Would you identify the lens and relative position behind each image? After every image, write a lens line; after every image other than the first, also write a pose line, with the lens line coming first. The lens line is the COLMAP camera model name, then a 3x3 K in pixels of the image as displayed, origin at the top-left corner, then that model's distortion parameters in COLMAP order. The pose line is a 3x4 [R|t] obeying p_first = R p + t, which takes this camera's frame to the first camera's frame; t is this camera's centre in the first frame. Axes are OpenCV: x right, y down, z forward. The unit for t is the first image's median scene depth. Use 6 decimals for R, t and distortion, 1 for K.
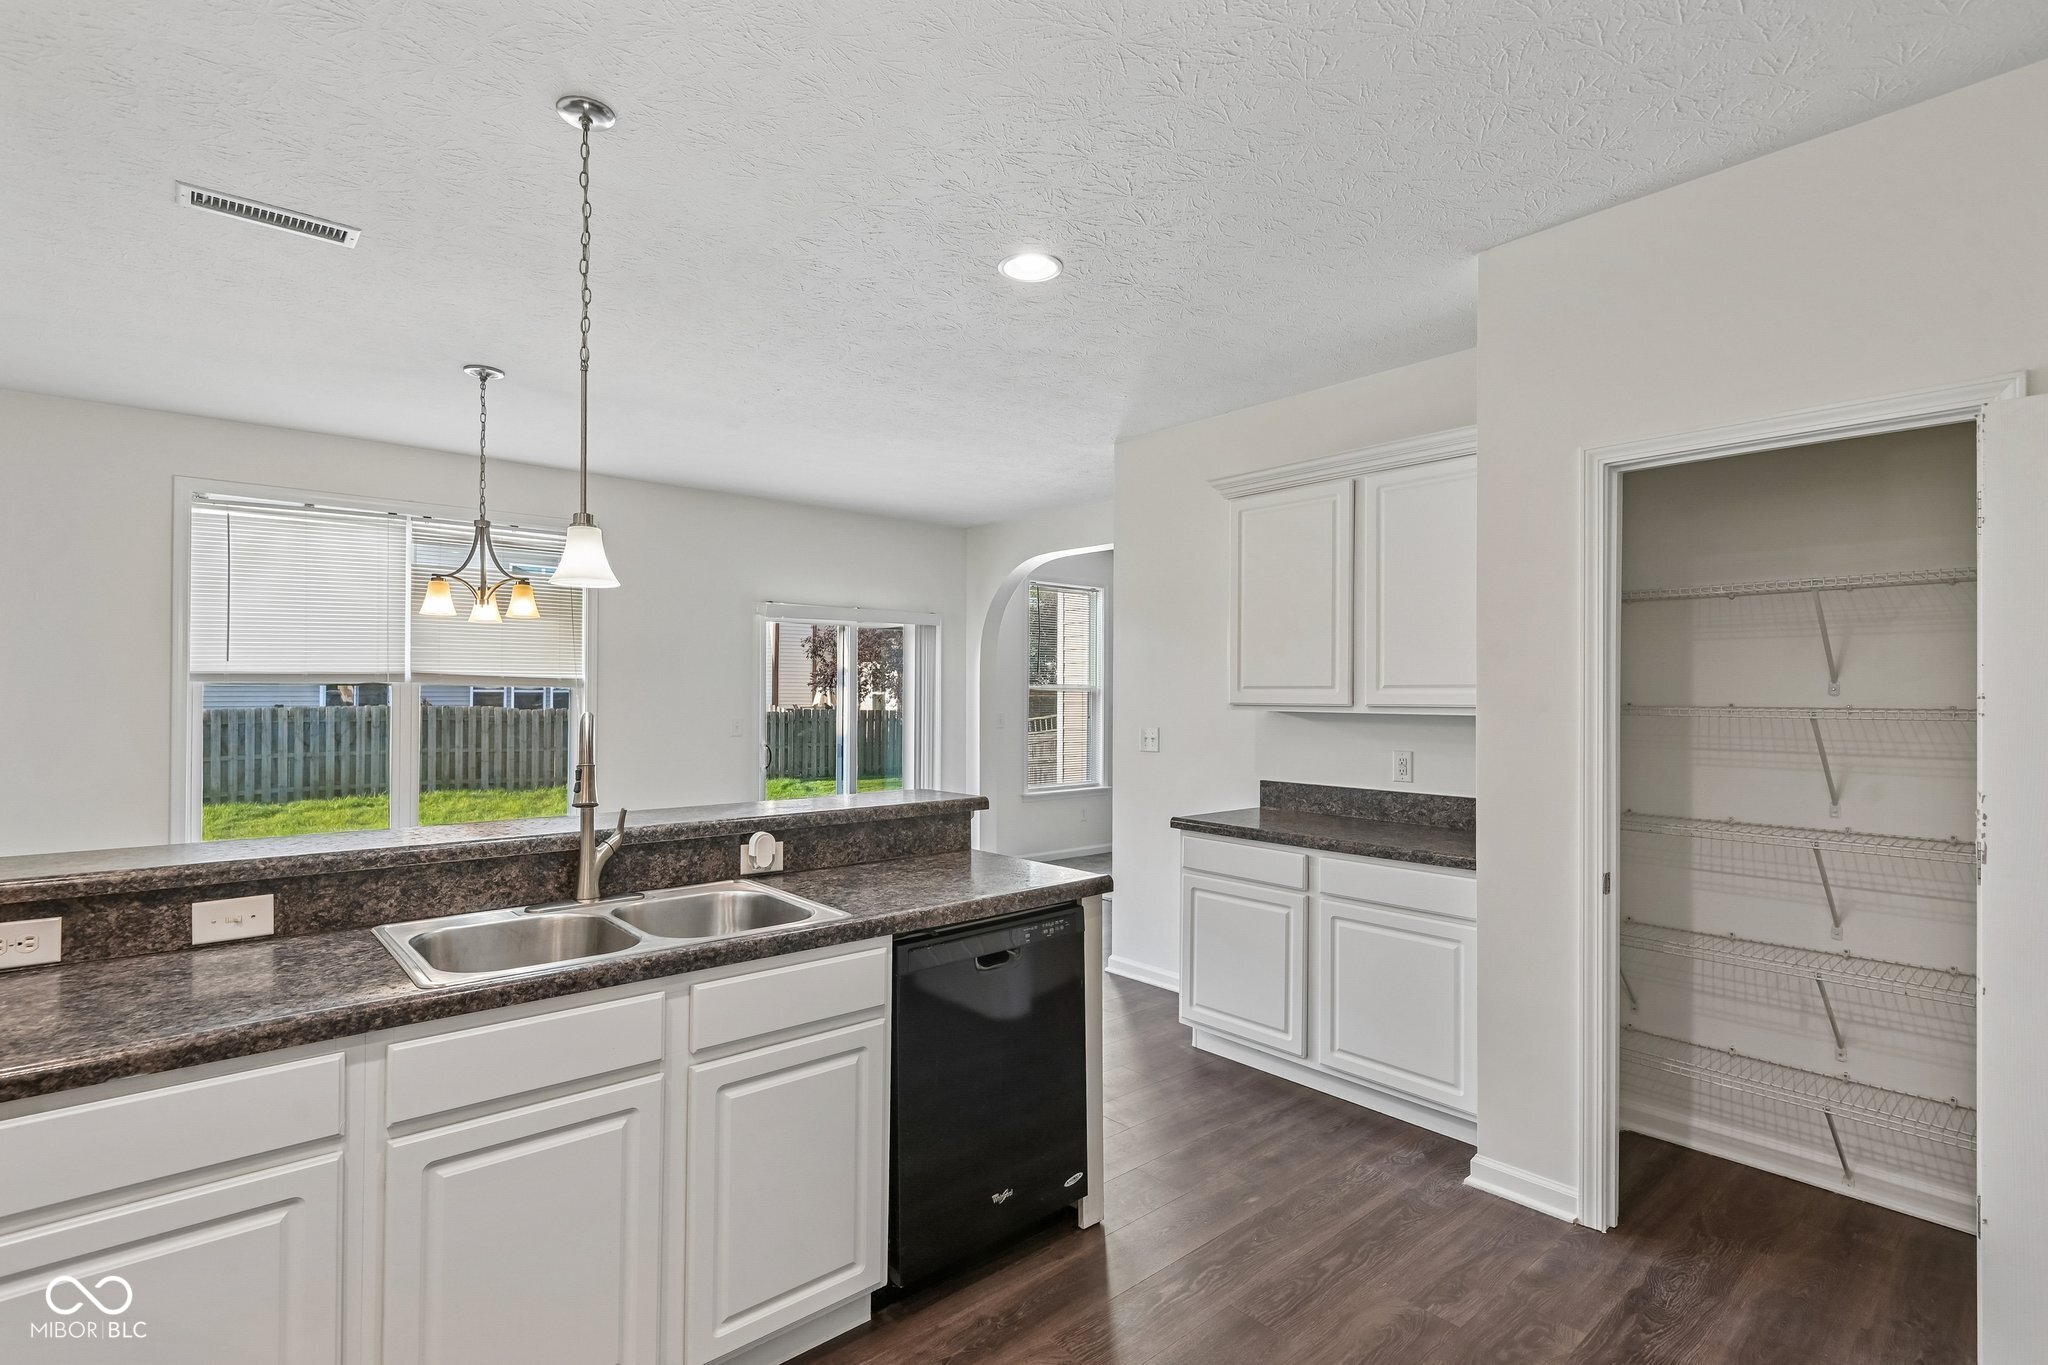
lens RADIAL K [[956.0, 0, 1009.3], [0, 956.0, 689.7], [0, 0, 1]] dist [0.010365, -0.006074]
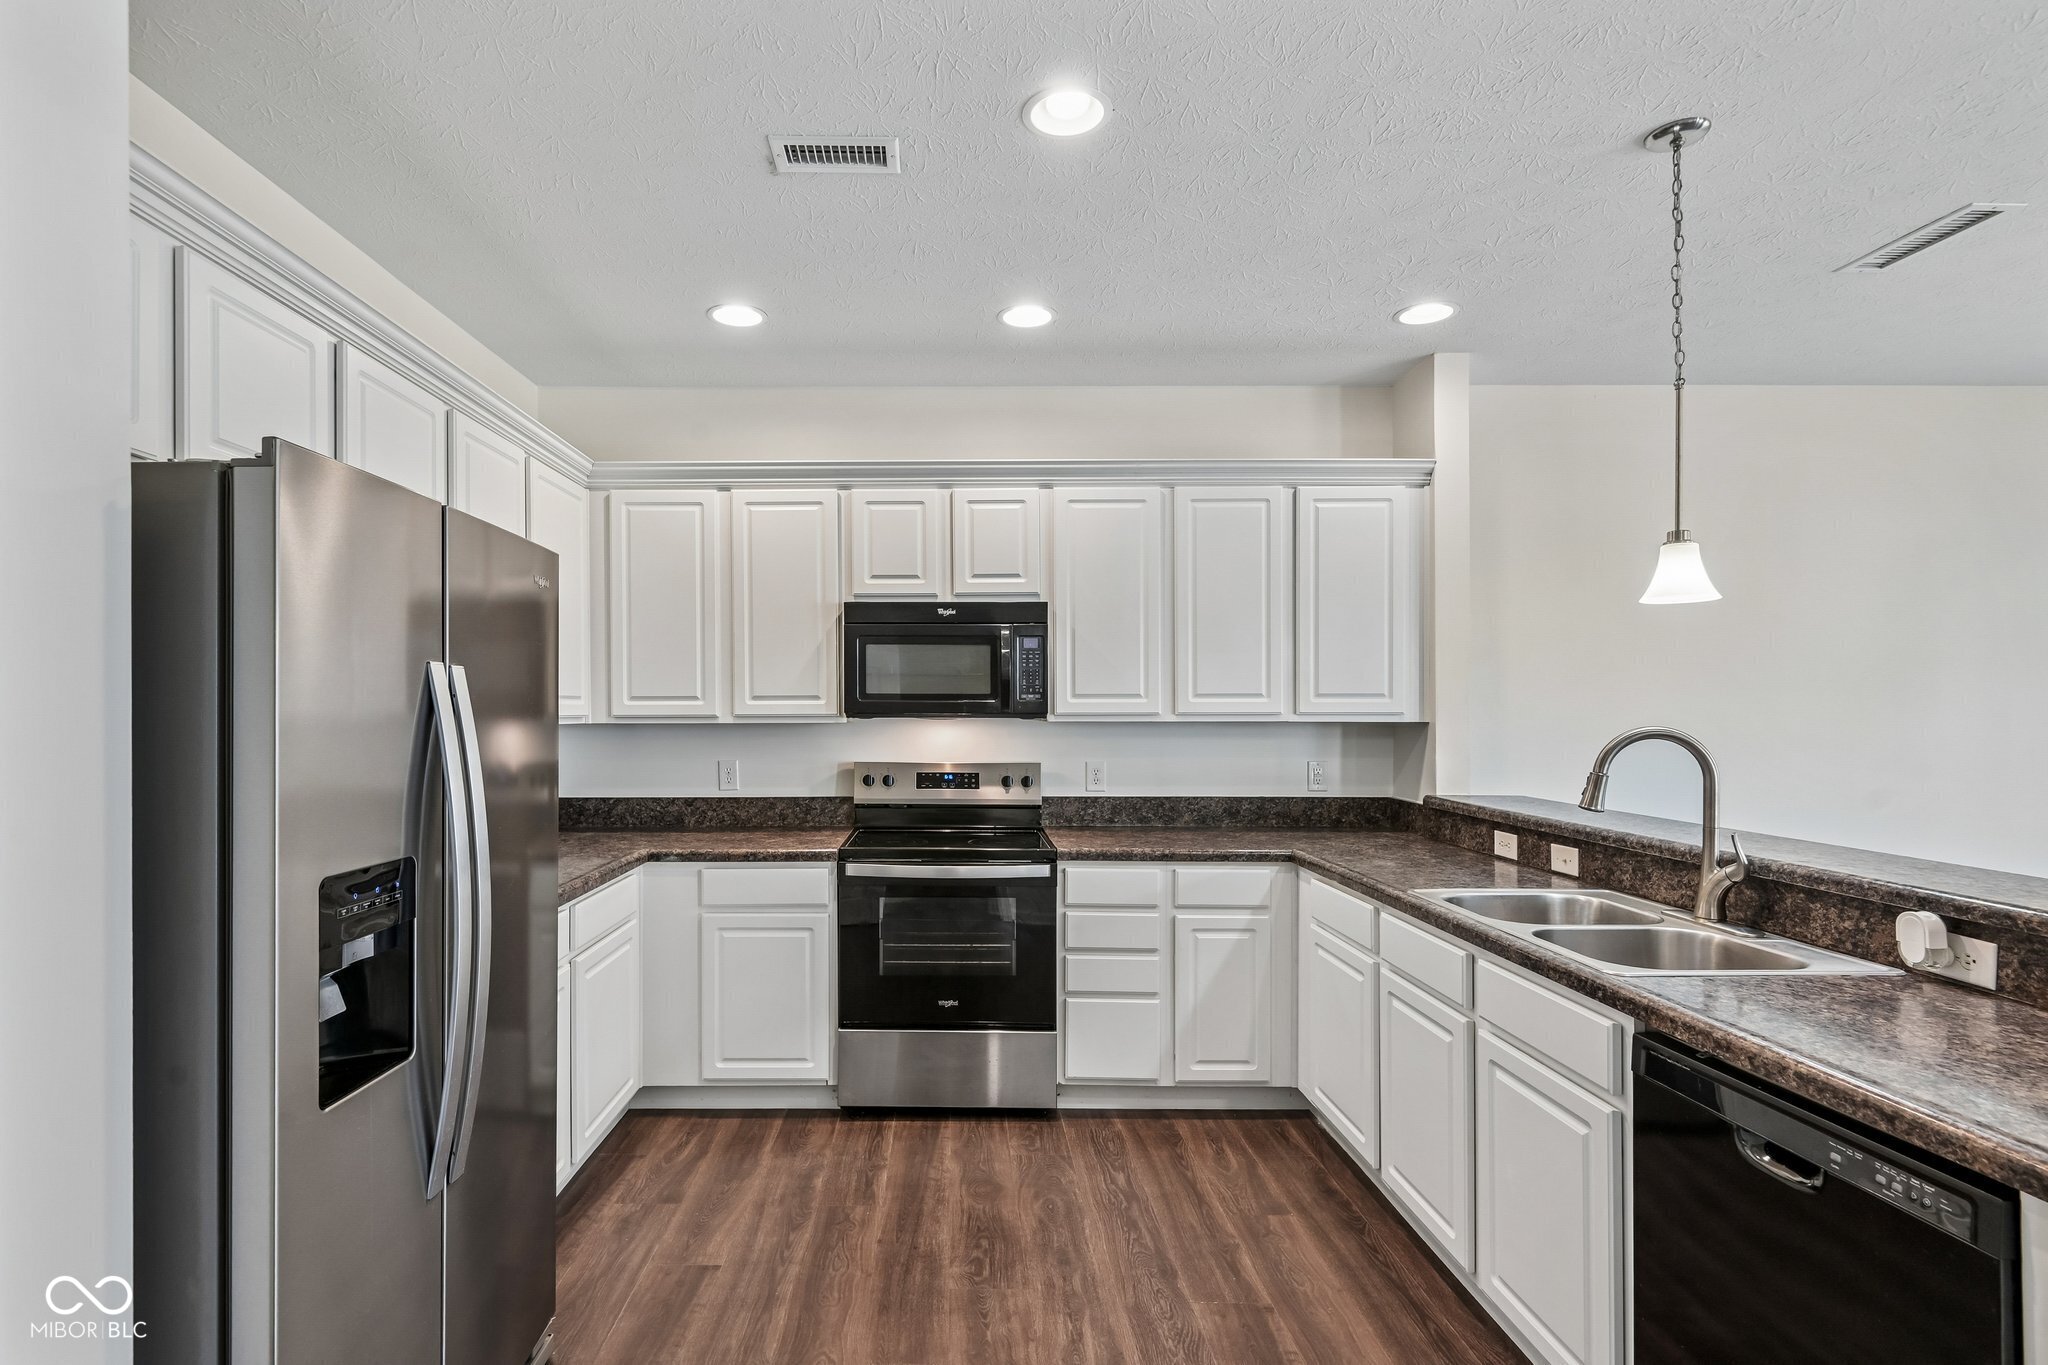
lens RADIAL K [[956.0, 0, 959.5], [0, 956.0, 701.6], [0, 0, 1]] dist [0.010365, -0.006074]
pose [[-0.648992, -0.013573, -0.760674, 0.368335], [-0.001323, 0.999859, -0.016712, 0.006390], [0.760794, -0.009839, -0.648919, 0.483330]]
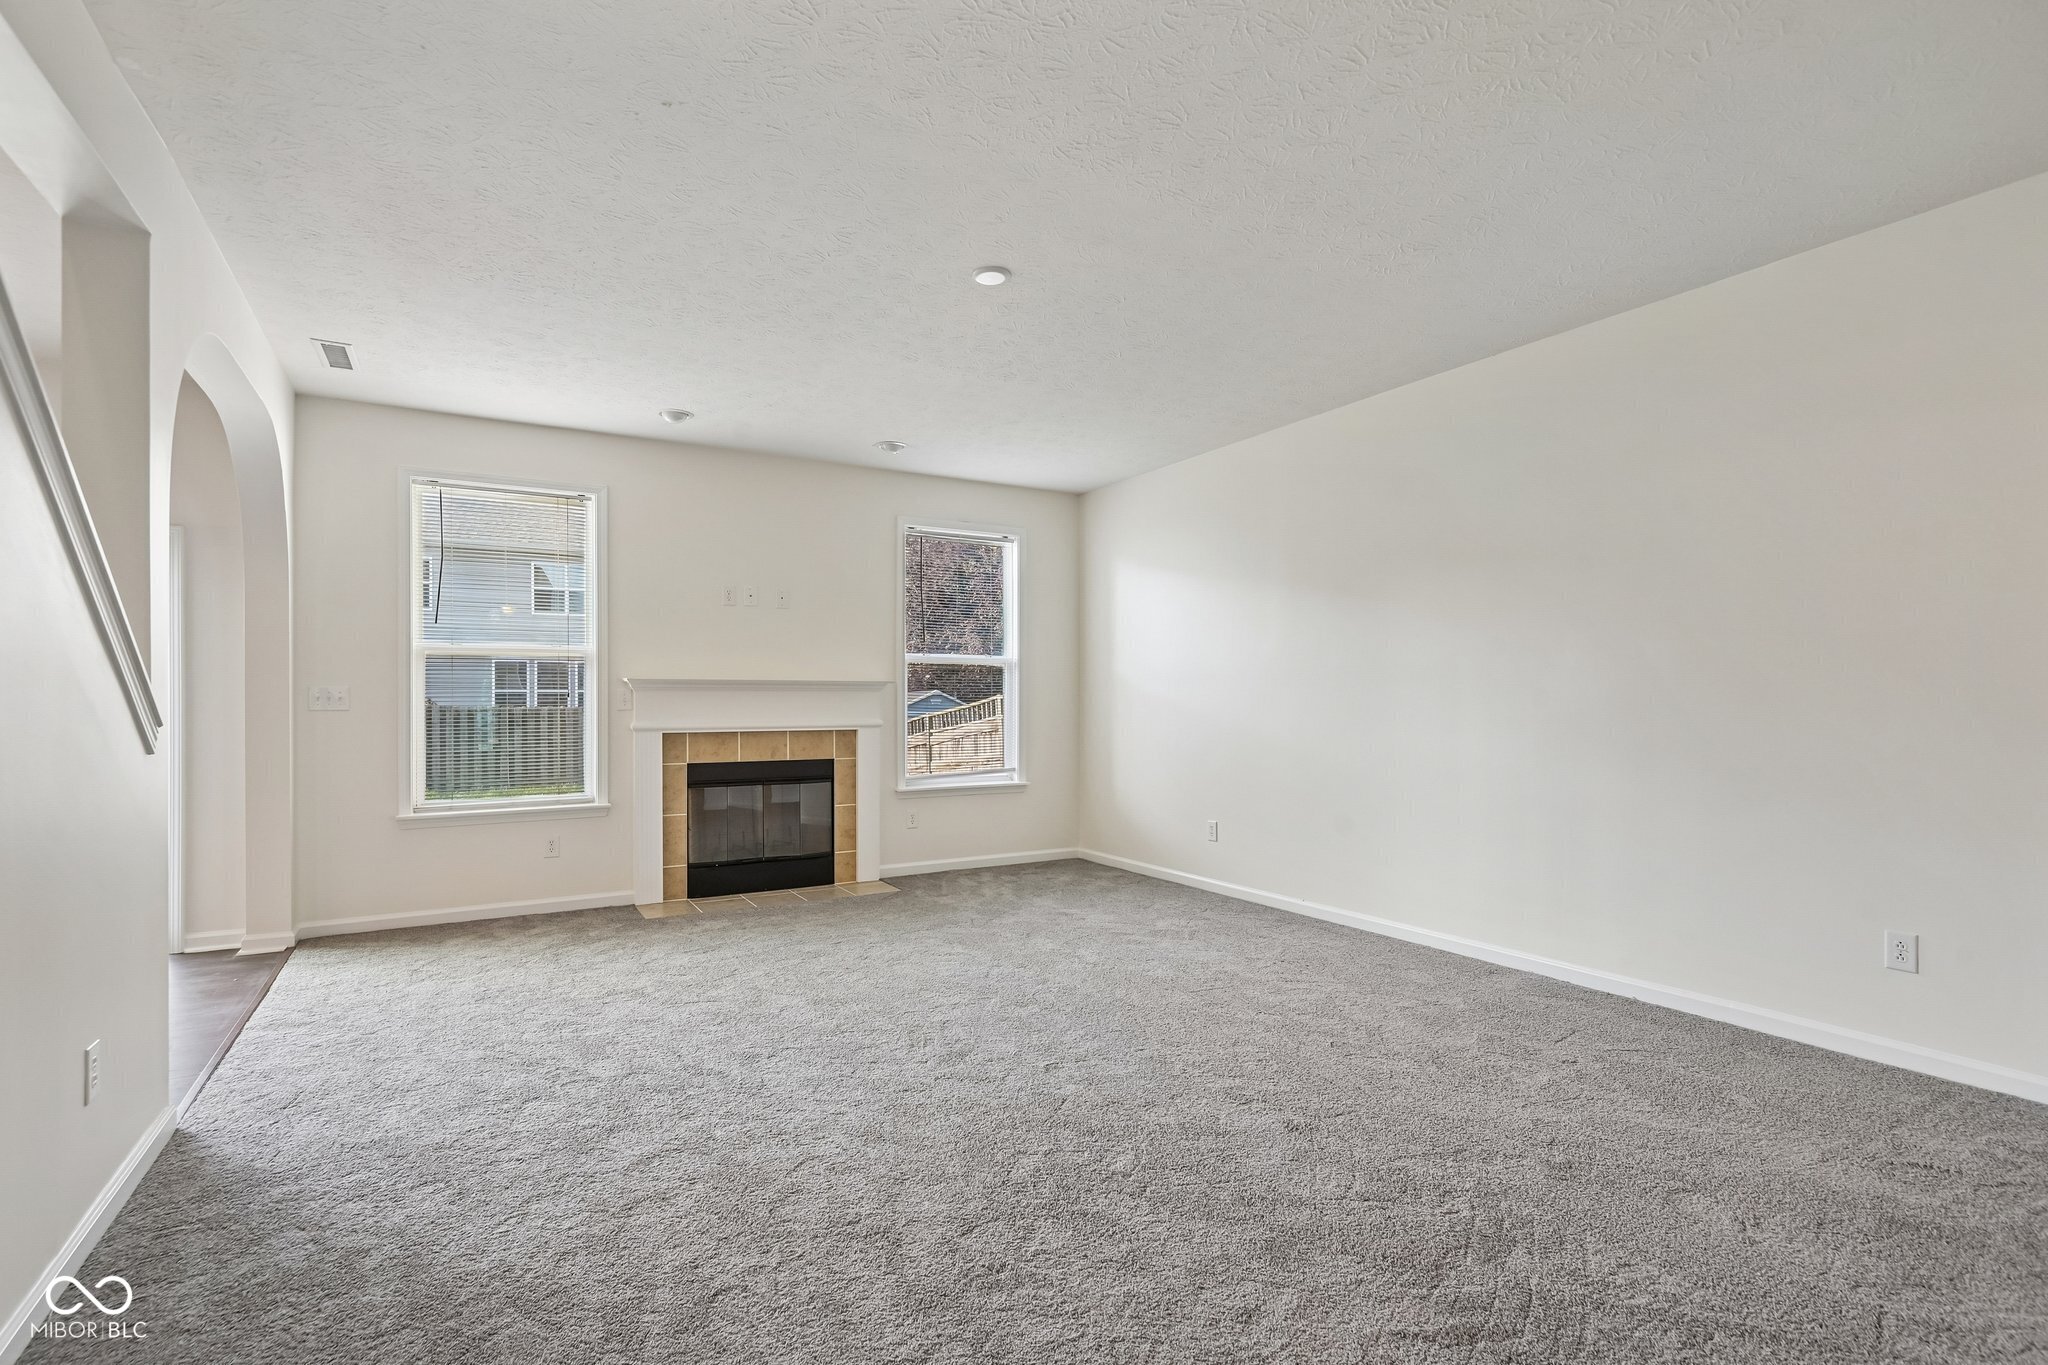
lens RADIAL K [[956.0, 0, 1014.0], [0, 956.0, 690.8], [0, 0, 1]] dist [0.010365, -0.006074]
pose [[0.982346, -0.009933, -0.186808, 0.881094], [0.009832, 0.999951, -0.001465, 0.050512], [0.186813, -0.000398, 0.982395, 0.765559]]
